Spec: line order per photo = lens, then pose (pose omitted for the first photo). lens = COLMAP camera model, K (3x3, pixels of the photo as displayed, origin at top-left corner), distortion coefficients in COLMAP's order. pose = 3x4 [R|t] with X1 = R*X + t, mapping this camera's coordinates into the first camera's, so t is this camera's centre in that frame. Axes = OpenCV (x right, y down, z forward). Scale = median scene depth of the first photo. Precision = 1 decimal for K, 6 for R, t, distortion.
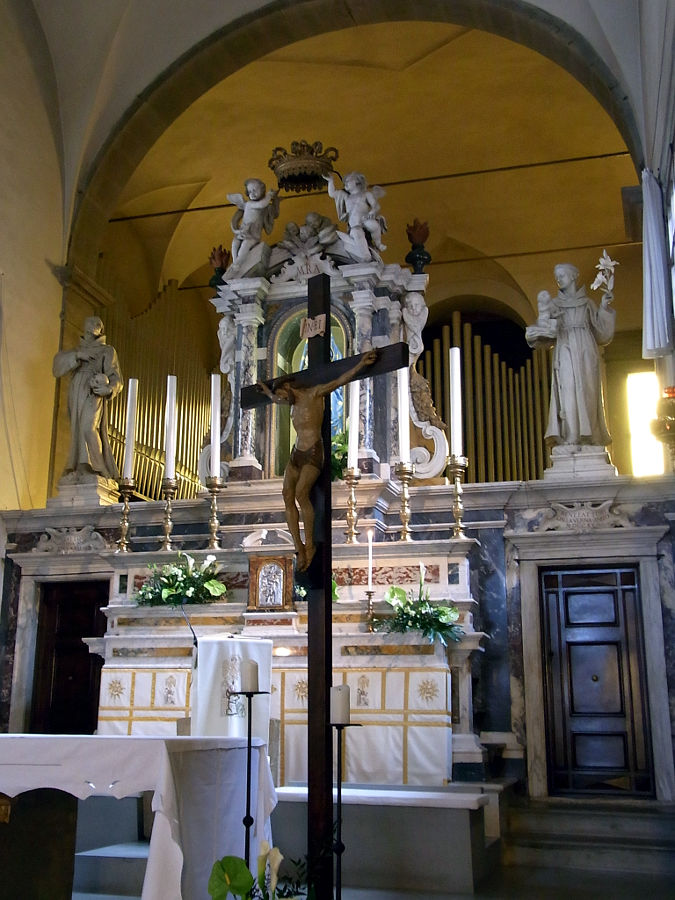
lens RADIAL K [[988.5, 0, 337.8], [0, 988.5, 450.9], [0, 0, 1]] dist [-0.028007, 0.000000]
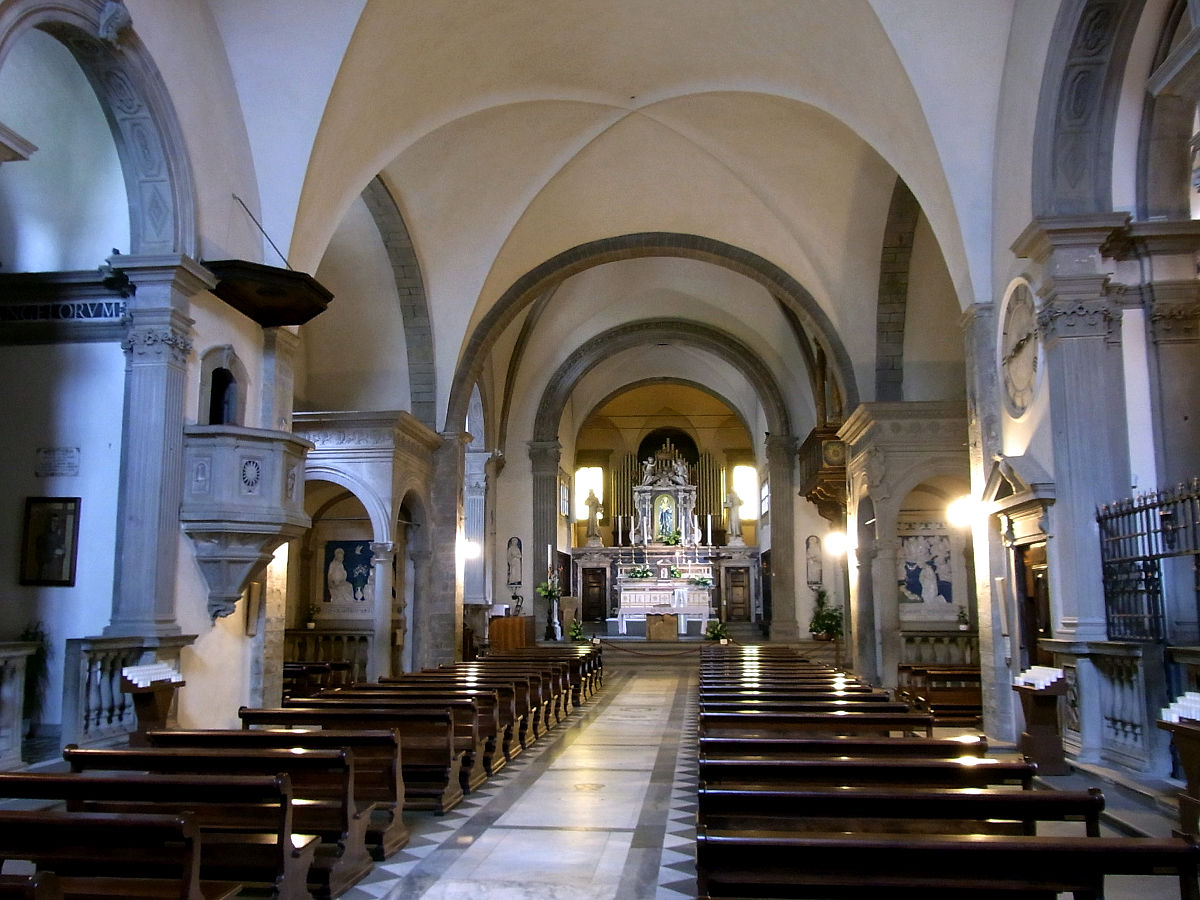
lens RADIAL K [[1027.7, 0, 599.6], [0, 1027.7, 449.3], [0, 0, 1]] dist [-0.077584, -0.007873]
pose [[0.979967, 0.023461, 0.197771, -1.178760], [-0.043217, 0.994426, 0.096176, -0.769449], [-0.194412, -0.102797, 0.975519, -3.034392]]
